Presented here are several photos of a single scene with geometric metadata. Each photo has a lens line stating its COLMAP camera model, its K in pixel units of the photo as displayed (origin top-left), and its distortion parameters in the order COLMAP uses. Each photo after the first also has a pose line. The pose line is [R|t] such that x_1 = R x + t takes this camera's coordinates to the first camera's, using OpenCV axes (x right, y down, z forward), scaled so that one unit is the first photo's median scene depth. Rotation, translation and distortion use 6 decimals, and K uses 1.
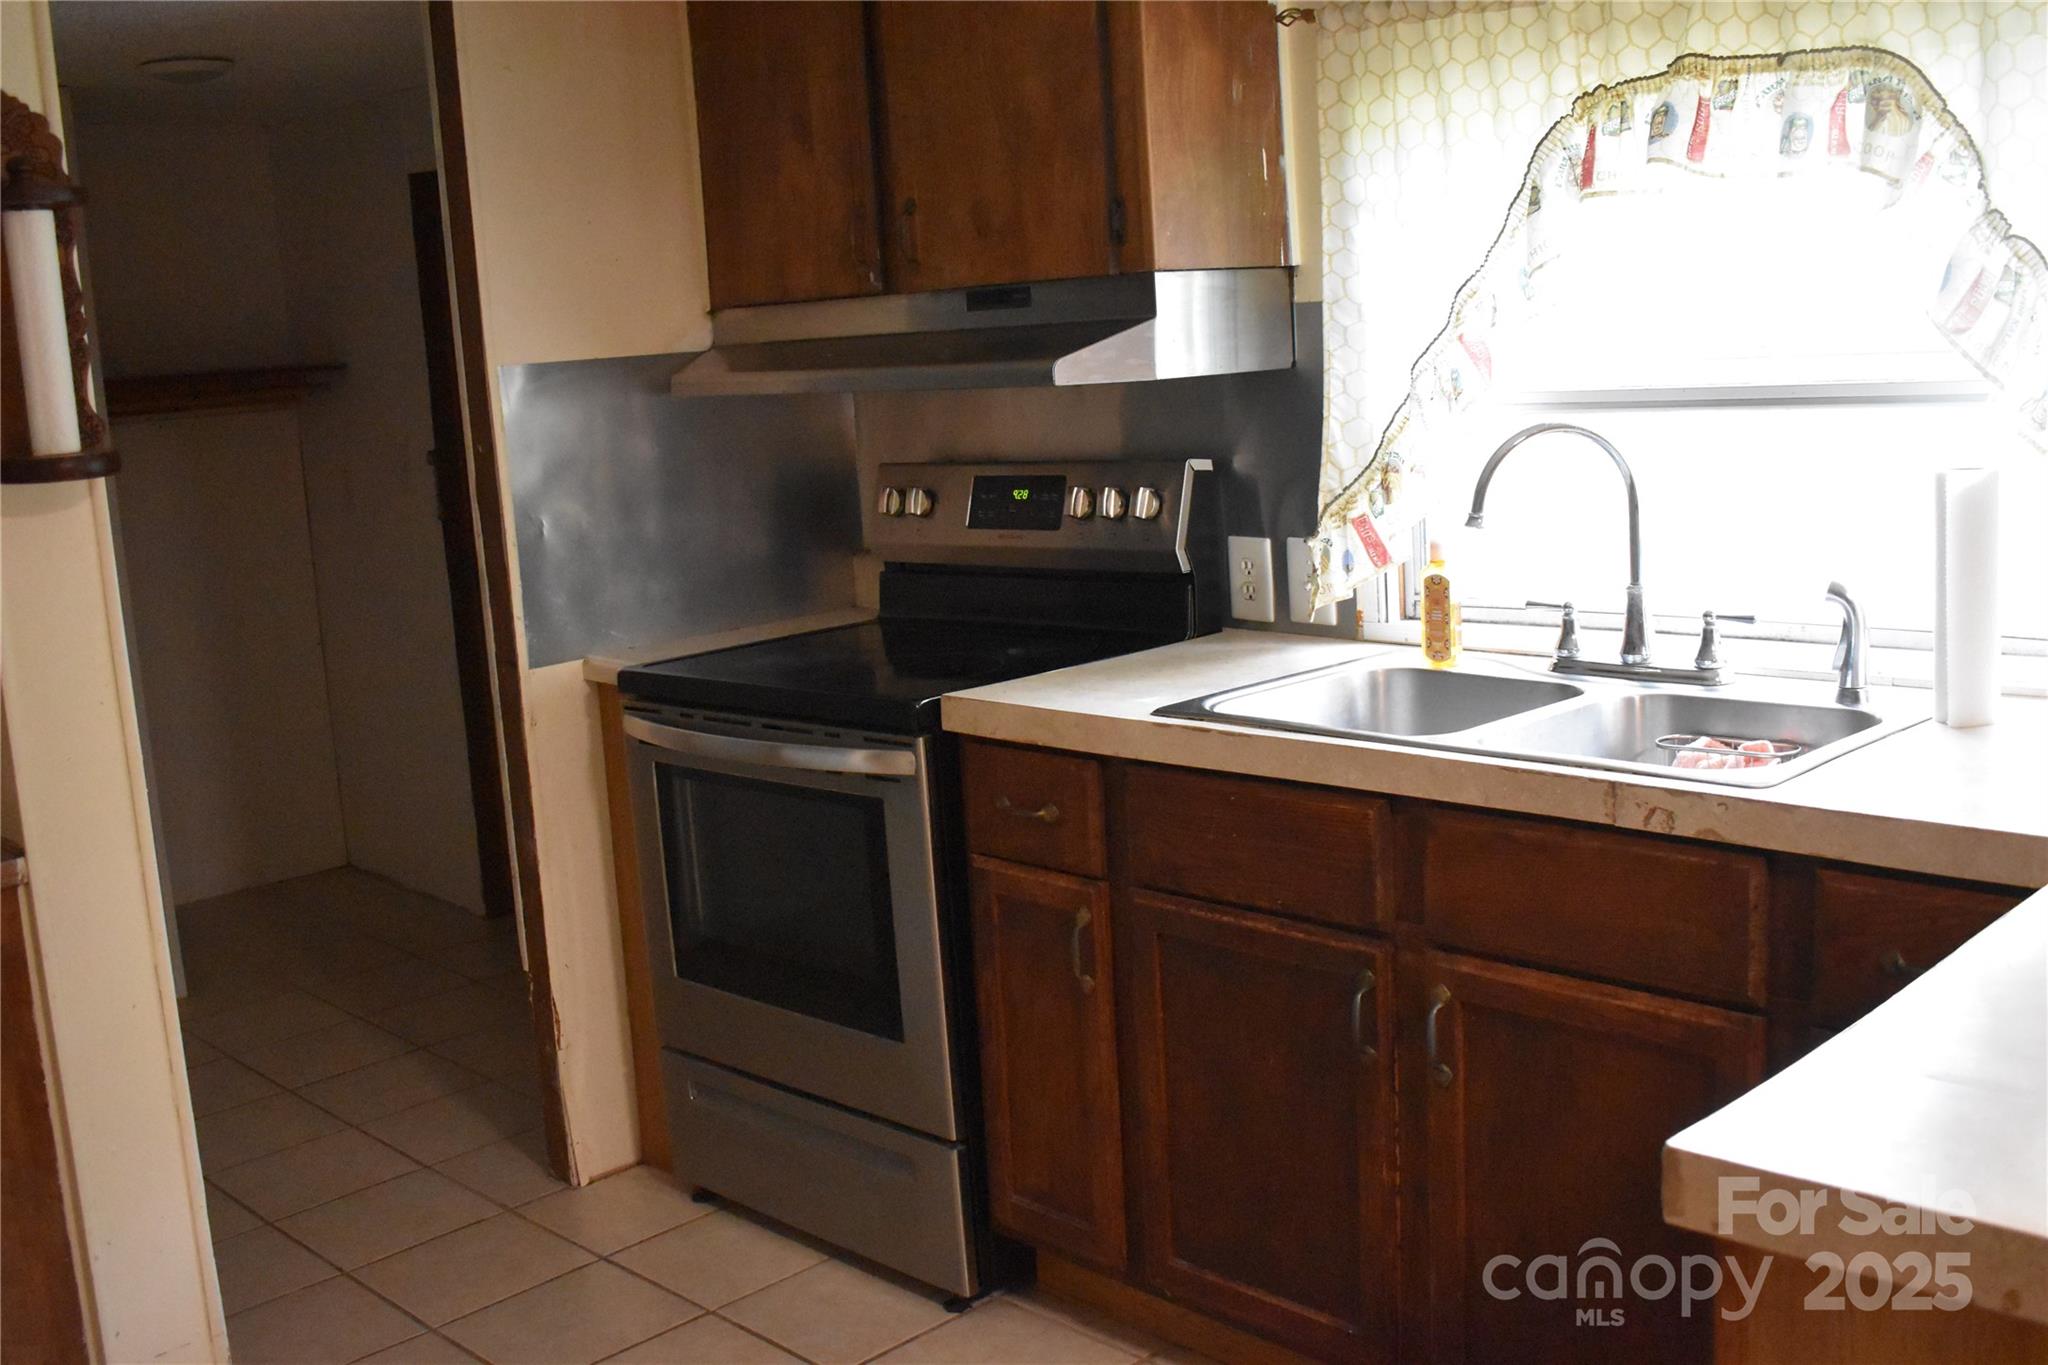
lens RADIAL K [[2013.4, 0, 1033.7], [0, 2013.4, 677.6], [0, 0, 1]] dist [-0.080614, 0.000000]
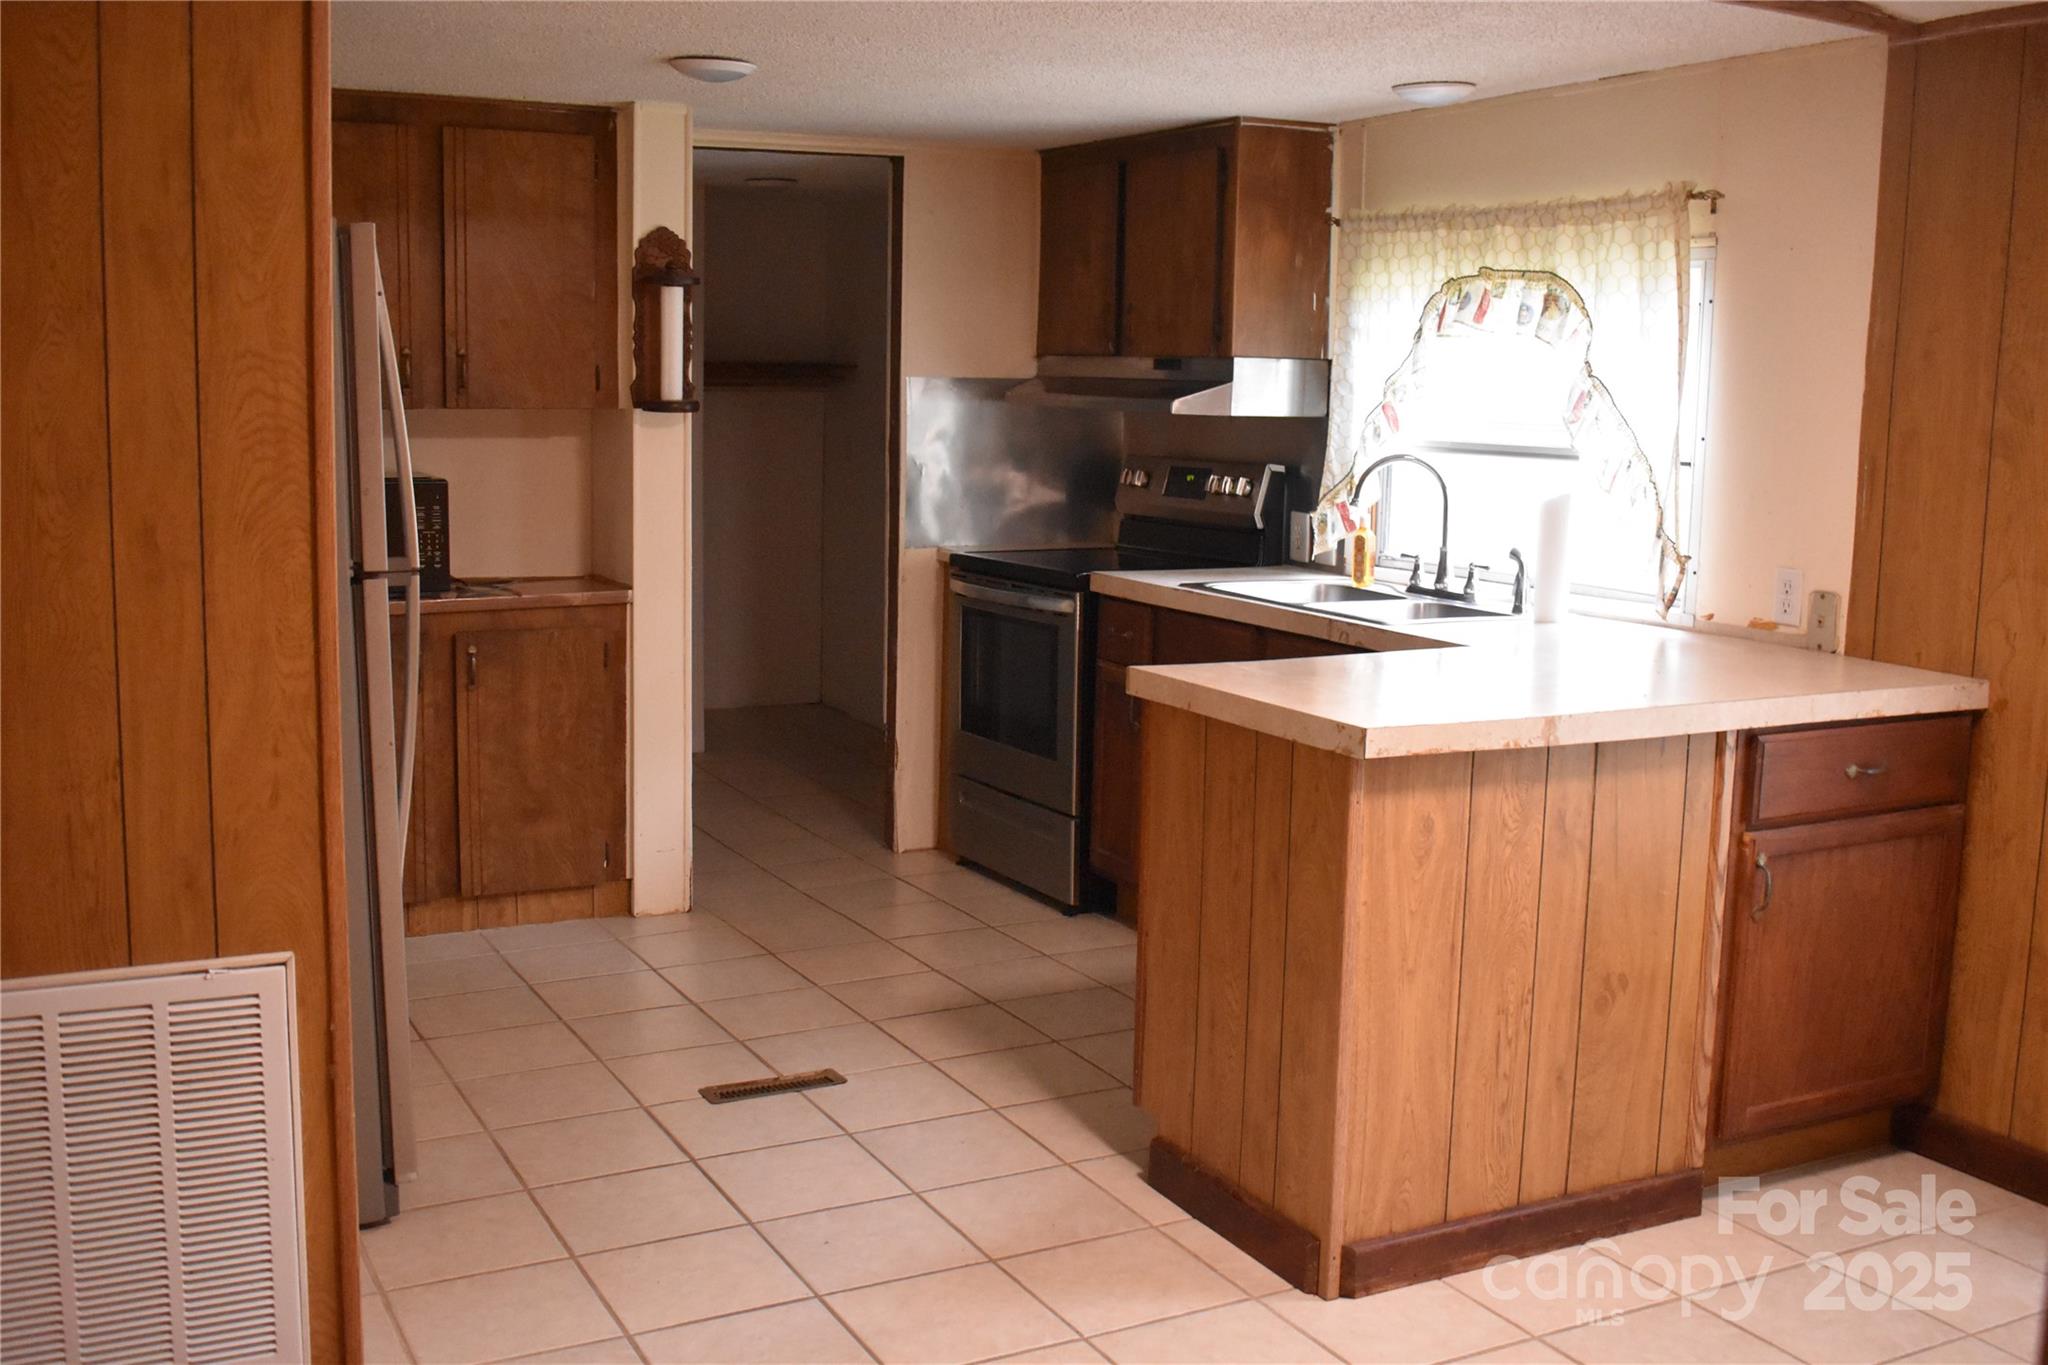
lens RADIAL K [[2013.4, 0, 1016.7], [0, 2013.4, 683.8], [0, 0, 1]] dist [-0.080614, 0.000000]
pose [[0.954858, 0.124669, -0.269638, 0.390403], [-0.127503, 0.991813, 0.007050, 0.103713], [0.268310, 0.027648, 0.962936, -0.790757]]
